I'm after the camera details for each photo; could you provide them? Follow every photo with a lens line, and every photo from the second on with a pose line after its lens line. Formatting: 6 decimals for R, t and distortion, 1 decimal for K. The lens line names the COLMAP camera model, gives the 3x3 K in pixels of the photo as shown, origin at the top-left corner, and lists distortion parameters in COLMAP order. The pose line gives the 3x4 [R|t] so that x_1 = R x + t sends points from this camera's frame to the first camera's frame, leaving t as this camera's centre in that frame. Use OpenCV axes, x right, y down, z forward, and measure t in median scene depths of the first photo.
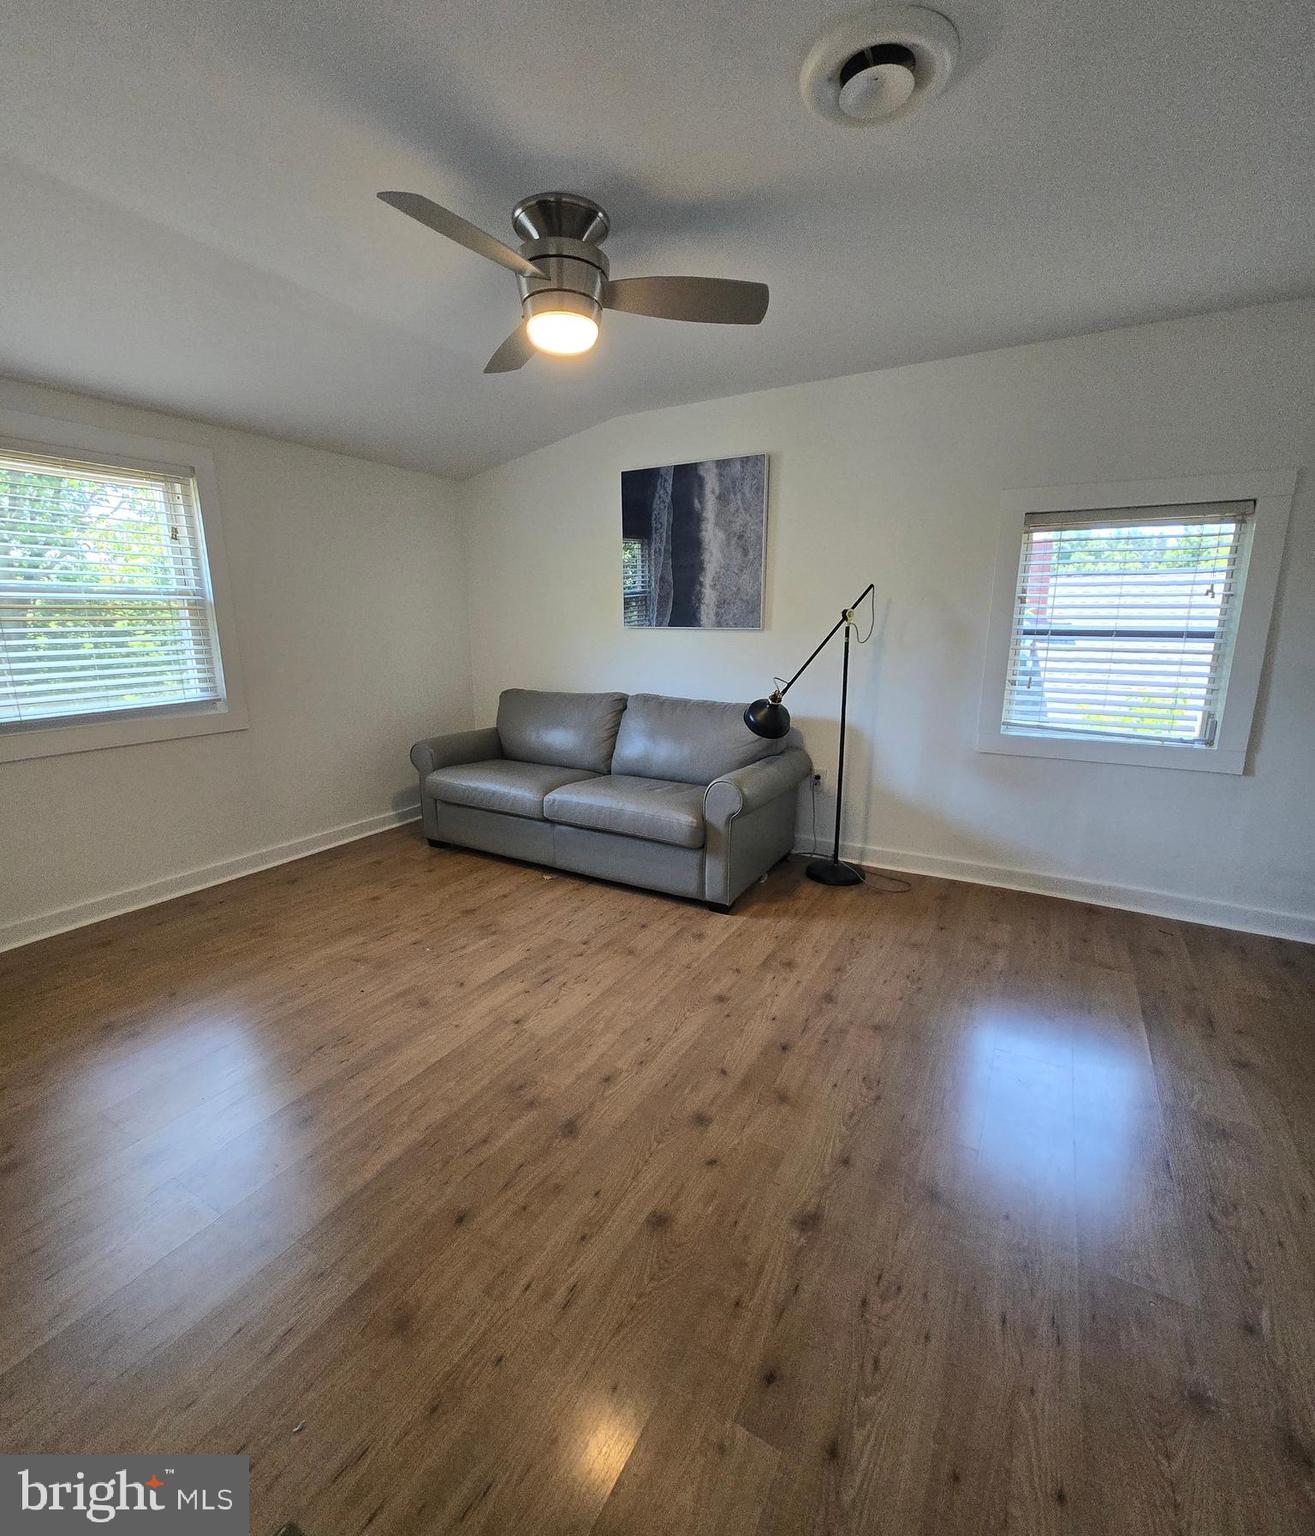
lens RADIAL K [[683.3, 0, 651.3], [0, 683.3, 769.4], [0, 0, 1]] dist [-0.000119, -0.001907]
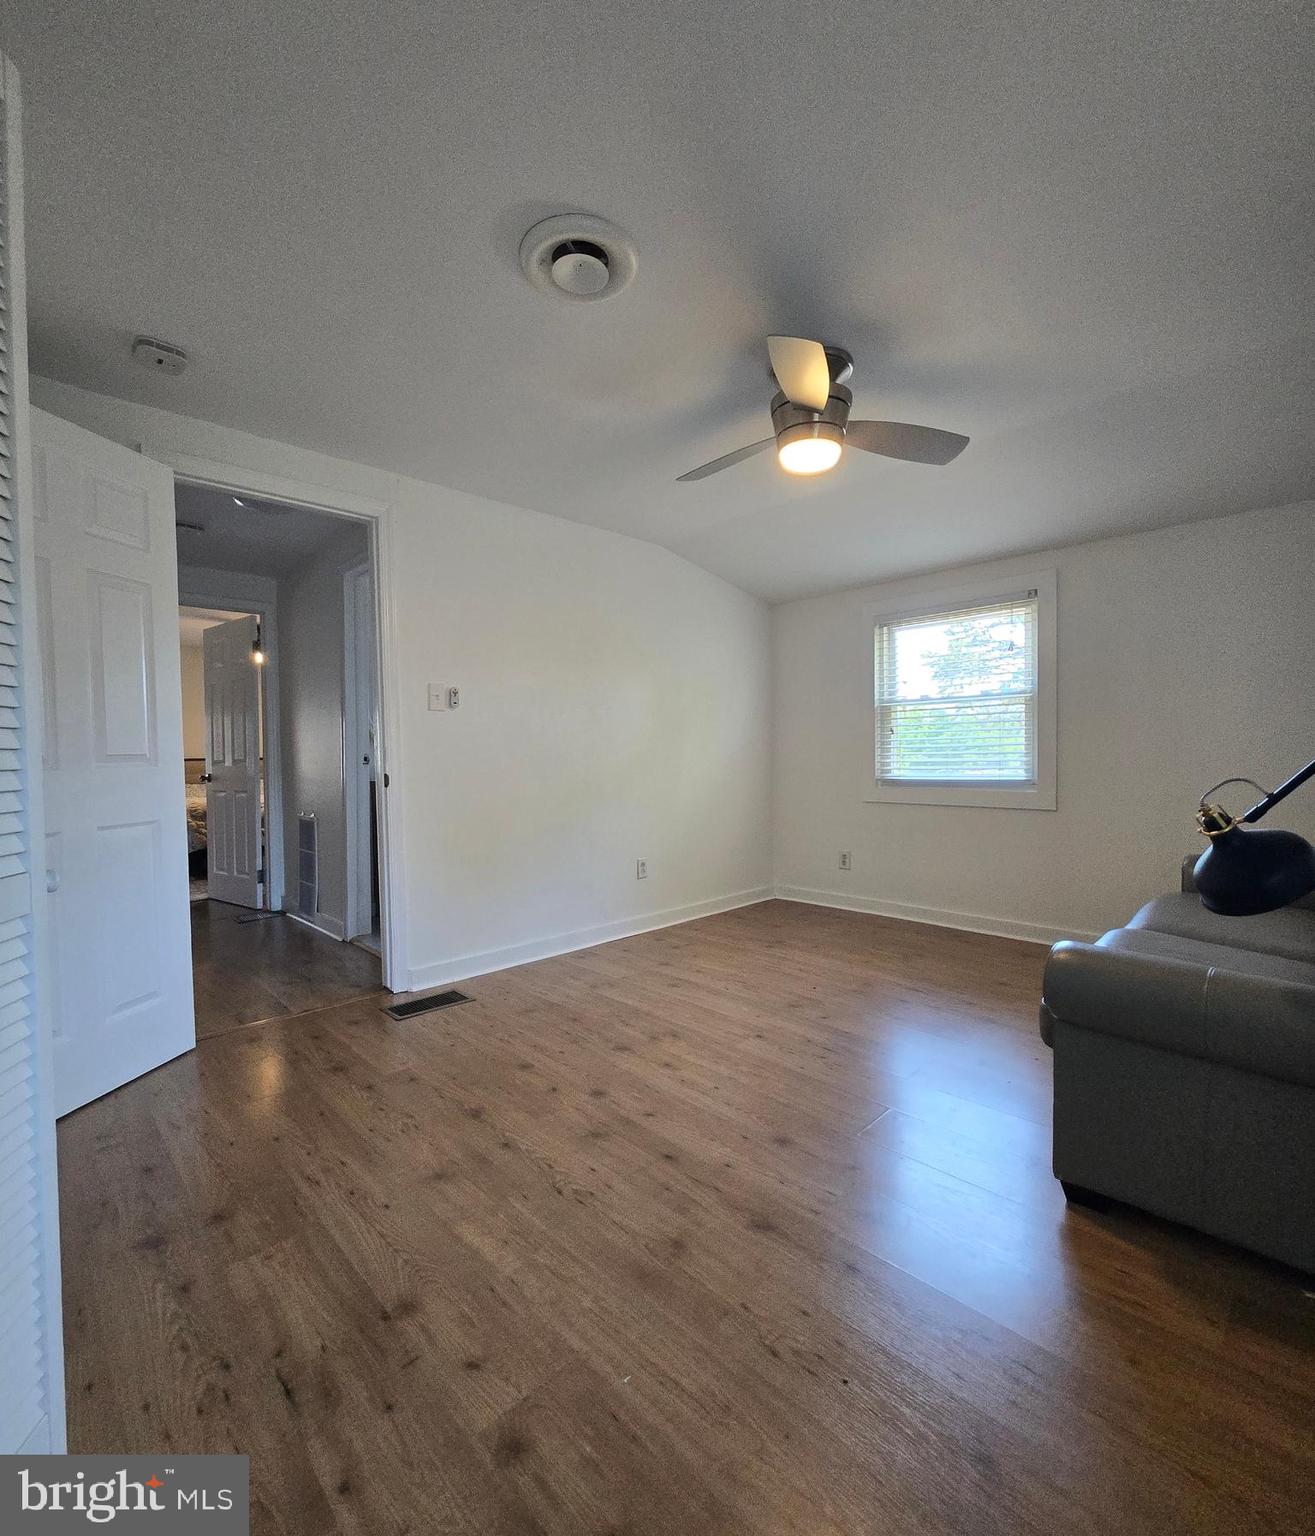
lens RADIAL K [[683.3, 0, 651.3], [0, 683.3, 769.4], [0, 0, 1]] dist [-0.000119, -0.001907]
pose [[-0.270013, 0.031233, -0.962350, 1.074907], [-0.194347, 0.977134, 0.086242, -0.159339], [0.943039, 0.210316, -0.257769, 1.143488]]
